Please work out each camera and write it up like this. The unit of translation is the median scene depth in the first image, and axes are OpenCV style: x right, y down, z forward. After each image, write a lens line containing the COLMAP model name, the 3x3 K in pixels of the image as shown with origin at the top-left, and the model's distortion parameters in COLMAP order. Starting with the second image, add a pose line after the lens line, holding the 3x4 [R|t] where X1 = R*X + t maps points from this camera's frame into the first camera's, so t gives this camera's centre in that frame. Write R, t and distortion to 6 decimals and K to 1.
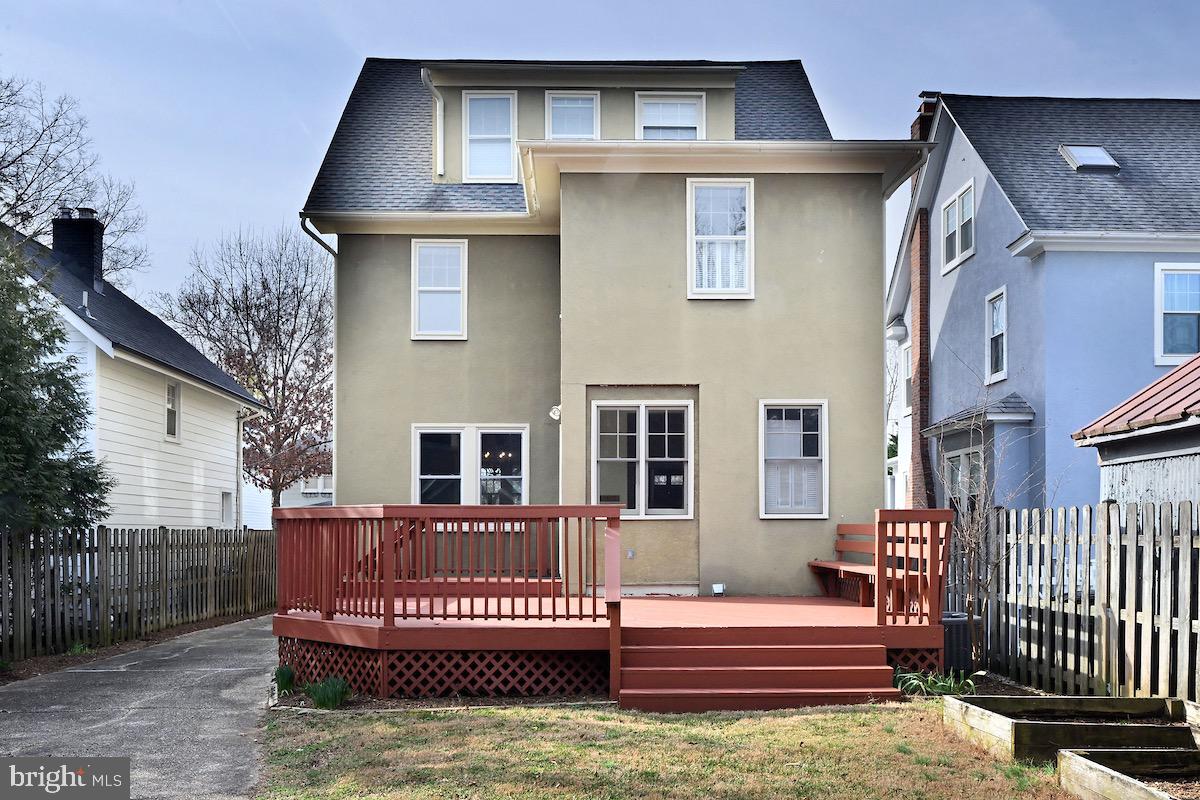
lens RADIAL K [[833.9, 0, 599.7], [0, 833.9, 388.5], [0, 0, 1]] dist [0.005093, -0.003346]
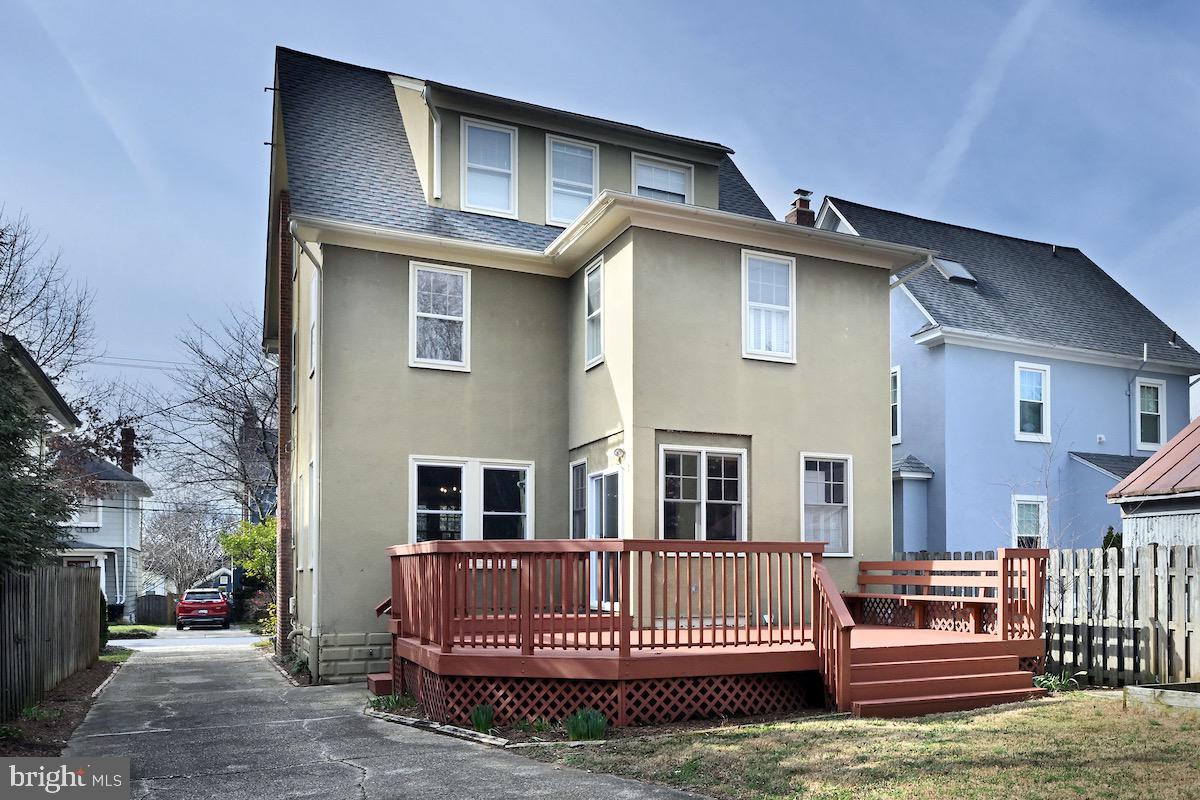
lens RADIAL K [[848.6, 0, 599.5], [0, 848.6, 410.9], [0, 0, 1]] dist [-0.003464, -0.002143]
pose [[0.924174, 0.071313, 0.375255, -0.494936], [-0.064075, 0.997440, -0.031747, 0.011615], [-0.376559, 0.005296, 0.926378, 0.026491]]
